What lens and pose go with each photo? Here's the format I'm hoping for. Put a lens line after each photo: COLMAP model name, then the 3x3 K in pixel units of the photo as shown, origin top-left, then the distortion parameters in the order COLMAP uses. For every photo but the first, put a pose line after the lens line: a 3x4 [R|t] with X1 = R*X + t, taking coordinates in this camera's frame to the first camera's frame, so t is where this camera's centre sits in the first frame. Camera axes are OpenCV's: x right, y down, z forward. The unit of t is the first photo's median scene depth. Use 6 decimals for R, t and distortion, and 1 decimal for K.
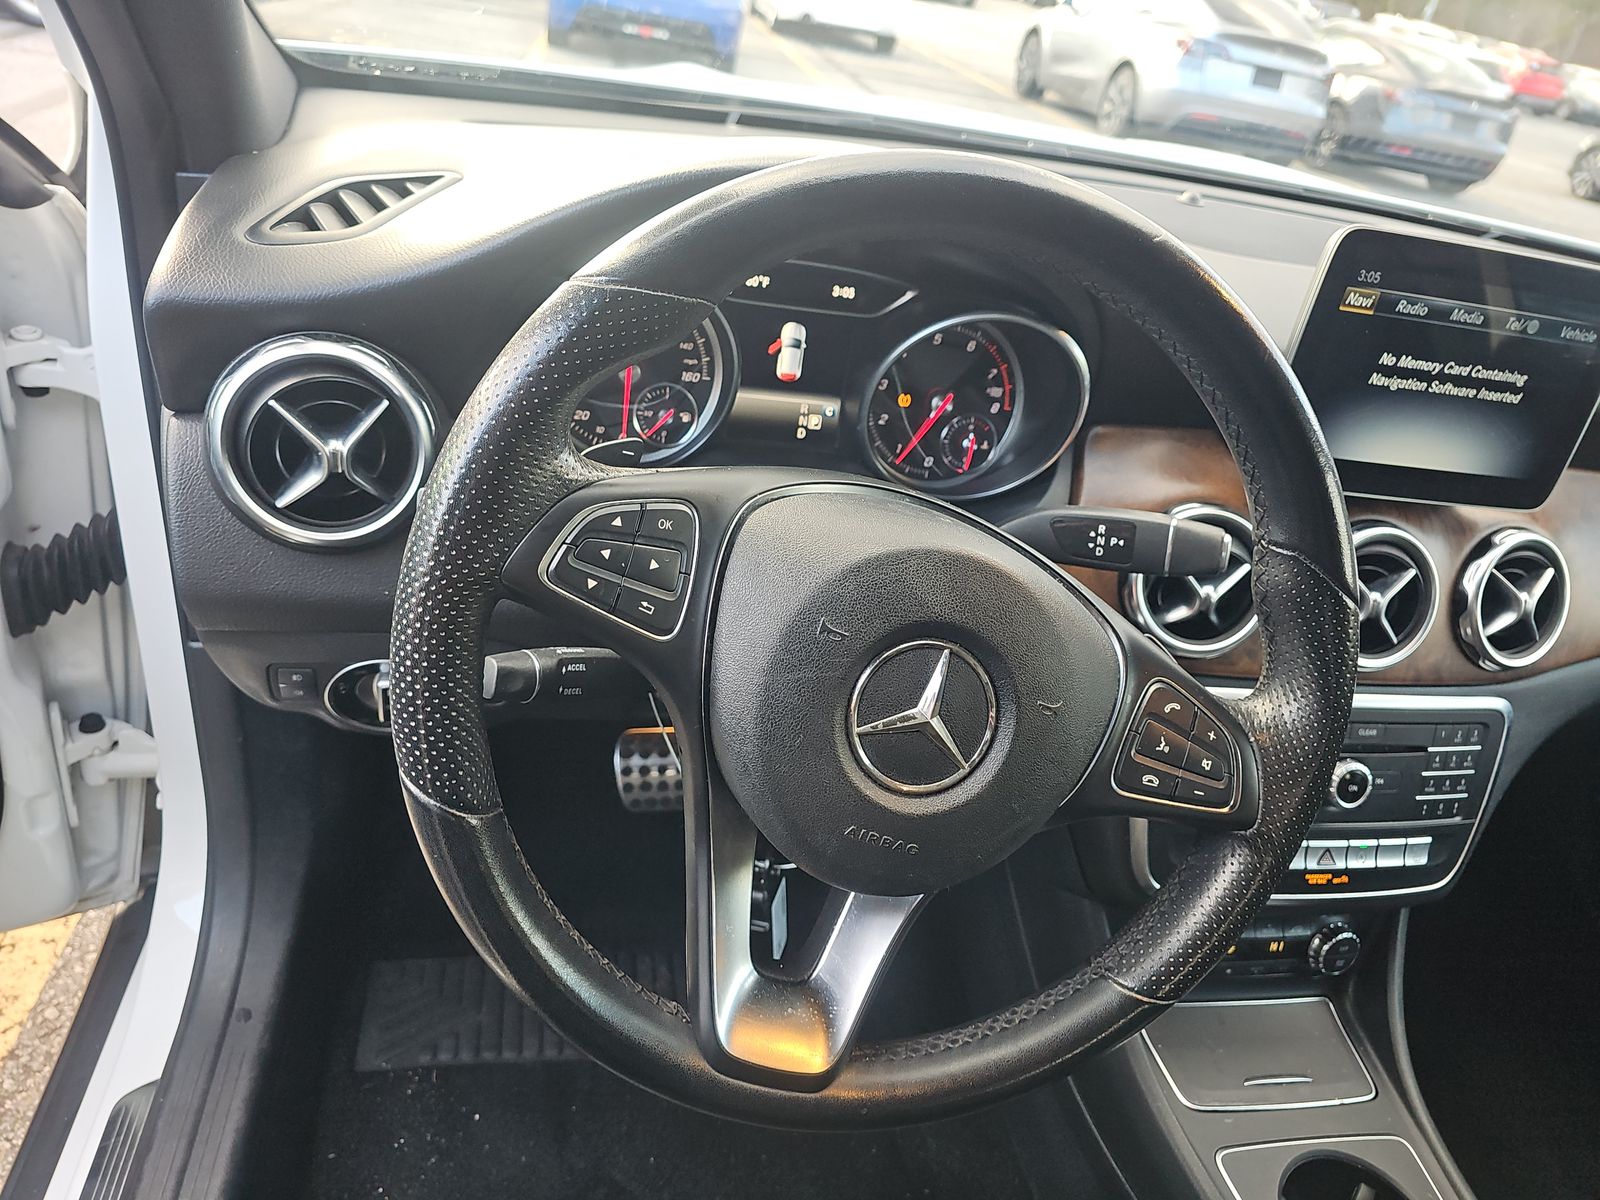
lens RADIAL K [[1024.6, 0, 733.8], [0, 1024.6, 602.5], [0, 0, 1]] dist [0.055241, -0.061177]
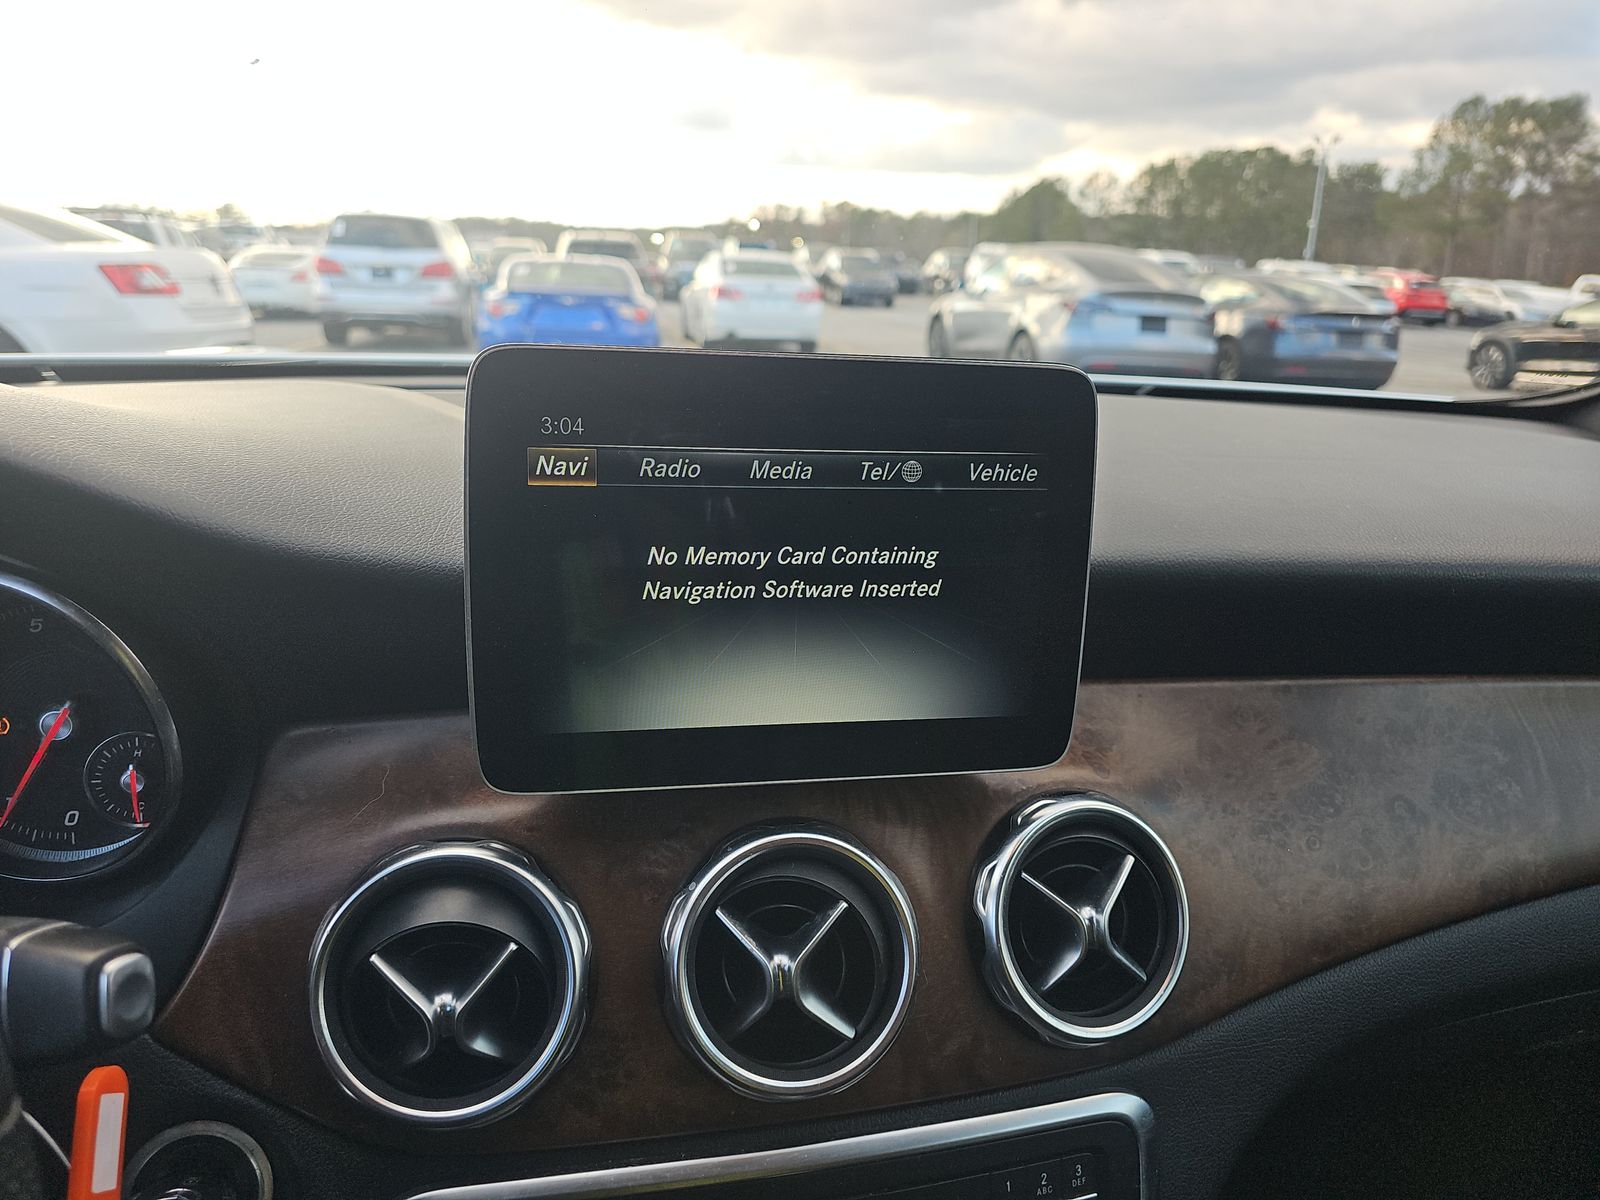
lens RADIAL K [[1086.9, 0, 800.0], [0, 1086.9, 600.0], [0, 0, 1]] dist [0.065478, -0.197068]
pose [[0.989314, -0.137034, 0.049799, 0.653729], [0.145495, 0.950003, -0.276269, -0.029370], [-0.009451, 0.280562, 0.959789, 0.405852]]
